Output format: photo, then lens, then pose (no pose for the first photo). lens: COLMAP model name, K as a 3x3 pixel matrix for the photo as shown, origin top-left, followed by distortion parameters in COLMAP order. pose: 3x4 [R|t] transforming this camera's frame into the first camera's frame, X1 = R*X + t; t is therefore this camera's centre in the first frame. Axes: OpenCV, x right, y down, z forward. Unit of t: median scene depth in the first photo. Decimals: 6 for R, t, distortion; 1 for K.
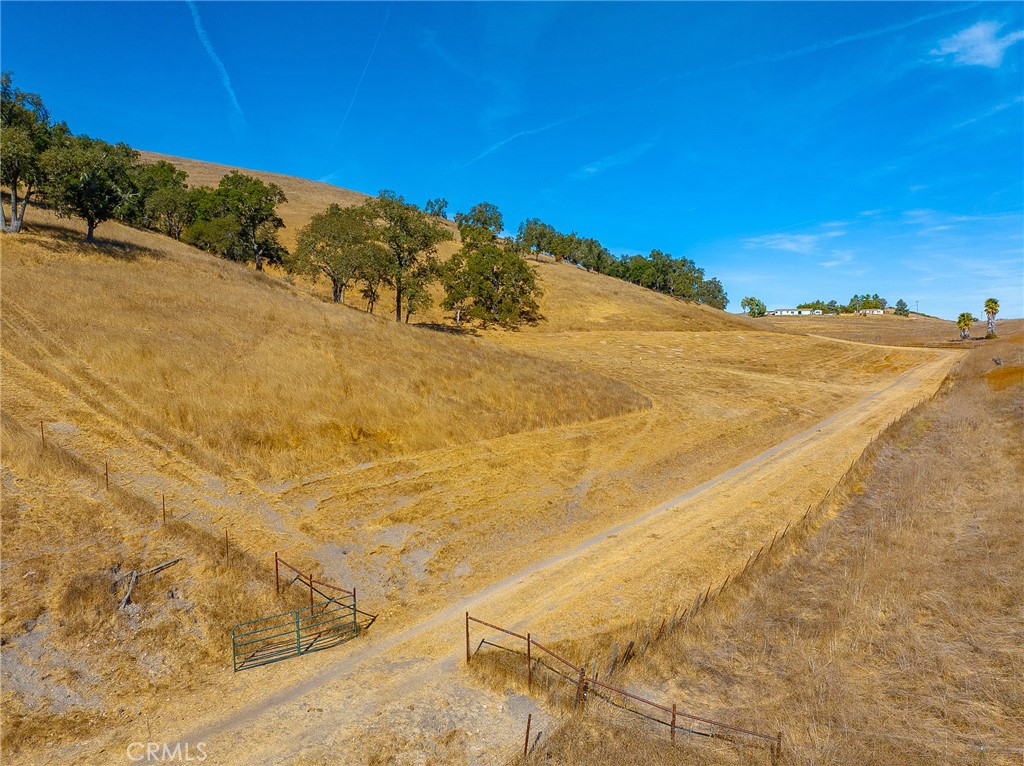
lens RADIAL K [[717.0, 0, 517.5], [0, 717.0, 388.1], [0, 0, 1]] dist [-0.055171, 0.025959]
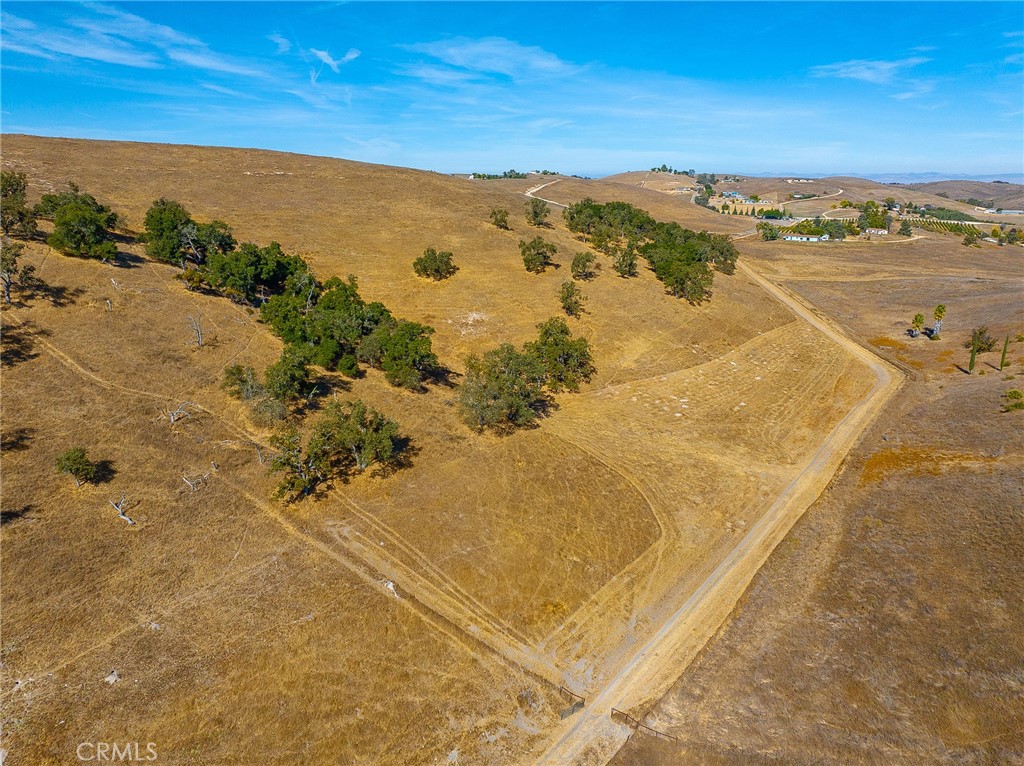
lens RADIAL K [[717.0, 0, 515.8], [0, 717.0, 381.8], [0, 0, 1]] dist [-0.055171, 0.025959]
pose [[0.999639, 0.006411, -0.026110, -0.079036], [-0.000778, 0.977641, 0.210279, -0.362311], [0.026875, -0.210183, 0.977293, -0.406320]]
